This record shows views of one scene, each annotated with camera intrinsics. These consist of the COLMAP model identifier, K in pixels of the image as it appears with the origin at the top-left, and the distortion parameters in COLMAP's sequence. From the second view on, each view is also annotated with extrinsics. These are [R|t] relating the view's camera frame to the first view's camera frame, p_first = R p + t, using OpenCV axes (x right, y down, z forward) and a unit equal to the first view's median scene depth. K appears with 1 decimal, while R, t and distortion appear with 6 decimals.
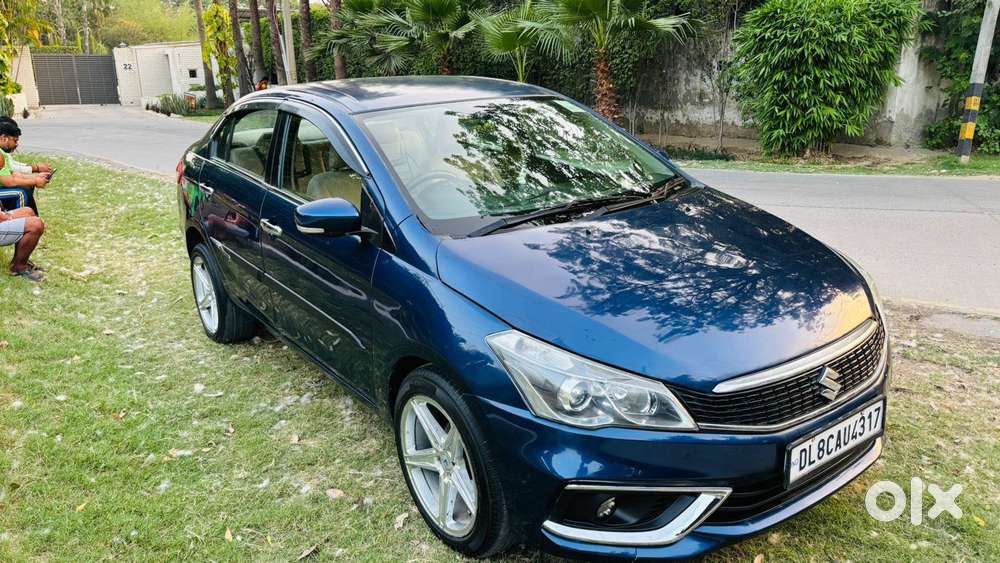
lens RADIAL K [[758.4, 0, 501.2], [0, 758.4, 285.6], [0, 0, 1]] dist [0.033478, -0.033890]
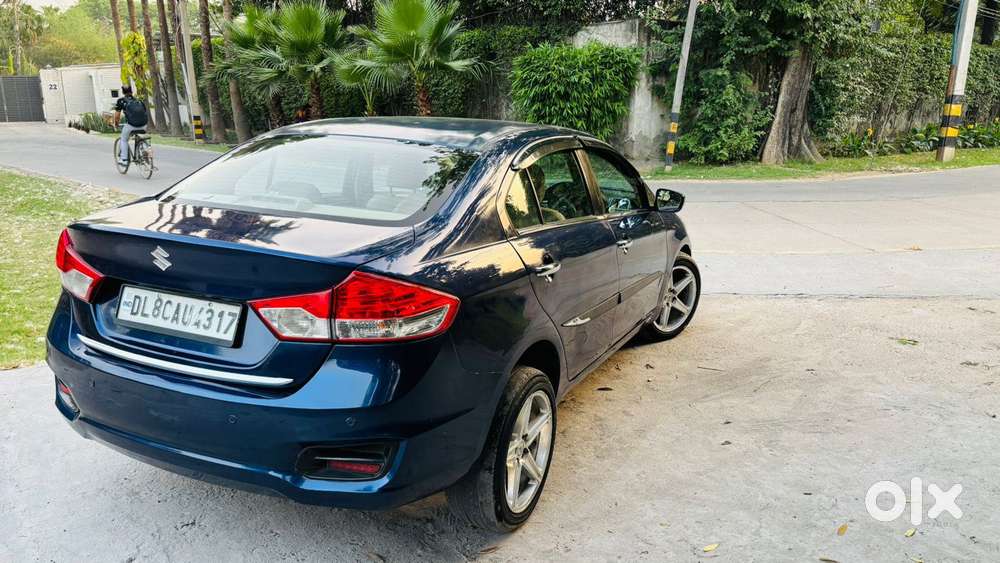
lens RADIAL K [[758.4, 0, 495.3], [0, 758.4, 288.1], [0, 0, 1]] dist [0.033478, -0.033890]
pose [[0.998333, -0.006304, 0.057369, 0.232990], [0.007479, 0.999766, -0.020293, 0.077770], [-0.057227, 0.020688, 0.998147, -0.351490]]
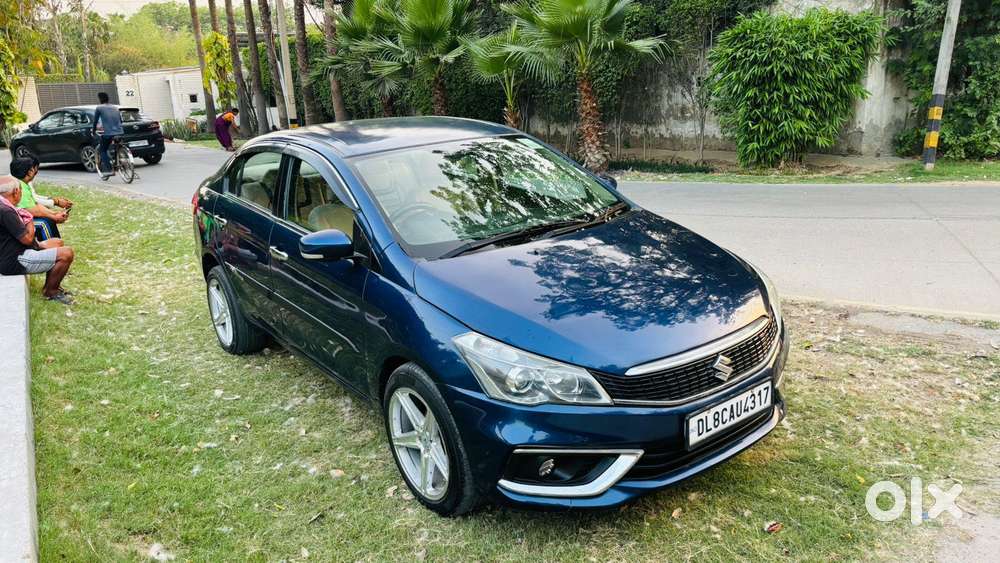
lens RADIAL K [[758.4, 0, 497.9], [0, 758.4, 286.9], [0, 0, 1]] dist [0.033478, -0.033890]
pose [[0.999647, -0.025832, -0.006210, 0.014476], [0.025741, 0.999566, -0.014354, 0.000466], [0.006579, 0.014189, 0.999878, -0.058783]]
